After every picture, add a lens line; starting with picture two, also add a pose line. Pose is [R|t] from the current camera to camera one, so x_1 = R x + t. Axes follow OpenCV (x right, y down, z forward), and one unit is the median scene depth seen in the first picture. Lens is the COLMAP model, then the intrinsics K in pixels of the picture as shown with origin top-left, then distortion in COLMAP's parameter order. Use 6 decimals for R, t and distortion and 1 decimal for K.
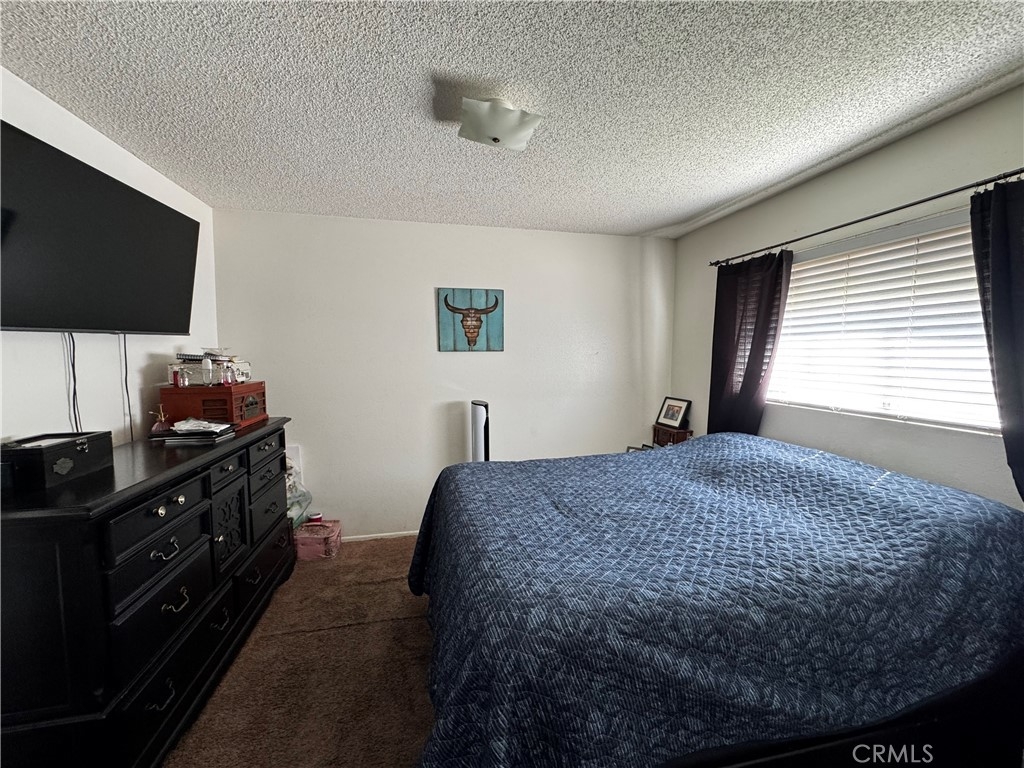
lens RADIAL K [[408.0, 0, 515.9], [0, 408.0, 382.1], [0, 0, 1]] dist [0.001448, -0.000699]
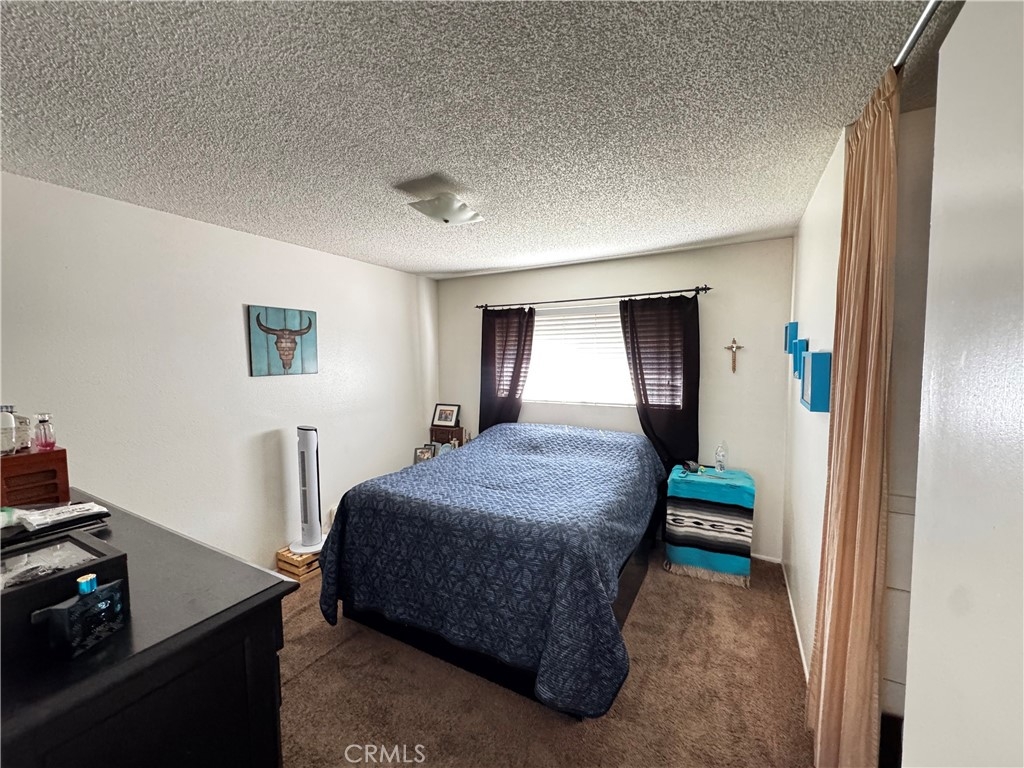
lens RADIAL K [[408.0, 0, 509.8], [0, 408.0, 383.1], [0, 0, 1]] dist [0.001448, -0.000699]
pose [[0.655259, -0.055806, 0.753340, -0.487977], [0.062136, 0.997870, 0.019874, -0.043972], [-0.752844, 0.033787, 0.657331, -0.001601]]
